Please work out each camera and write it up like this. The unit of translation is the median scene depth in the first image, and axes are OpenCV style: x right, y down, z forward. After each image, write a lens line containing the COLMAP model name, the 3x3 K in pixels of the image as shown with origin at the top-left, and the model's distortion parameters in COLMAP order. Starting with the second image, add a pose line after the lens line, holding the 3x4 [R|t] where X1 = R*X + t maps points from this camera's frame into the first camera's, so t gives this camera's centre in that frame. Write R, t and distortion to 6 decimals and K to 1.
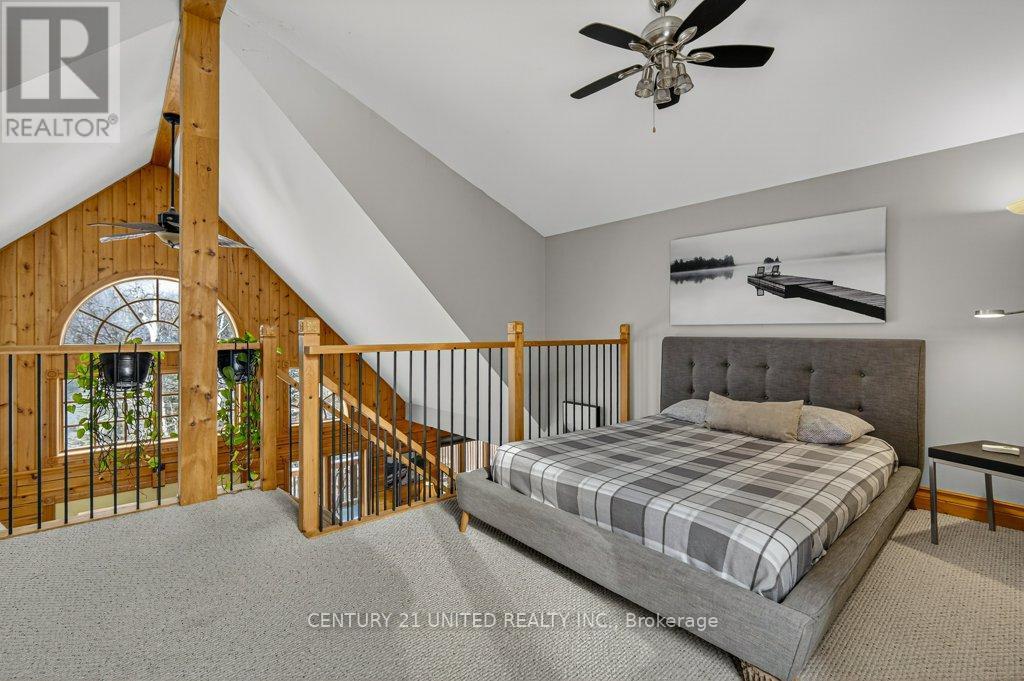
lens RADIAL K [[449.7, 0, 510.7], [0, 449.7, 340.4], [0, 0, 1]] dist [-0.006717, 0.001212]
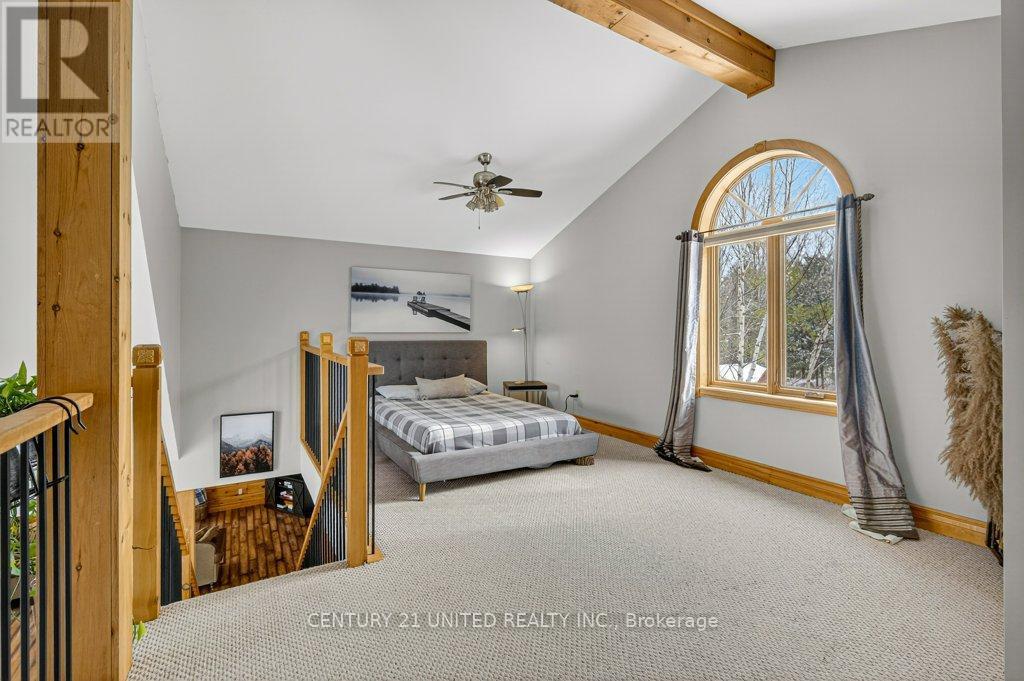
lens RADIAL K [[449.7, 0, 514.7], [0, 449.7, 332.5], [0, 0, 1]] dist [-0.006717, 0.001212]
pose [[0.192247, -0.016673, 0.981205, -0.954516], [0.013323, 0.999808, 0.014378, -0.054293], [-0.981256, 0.010308, 0.192433, 0.346184]]
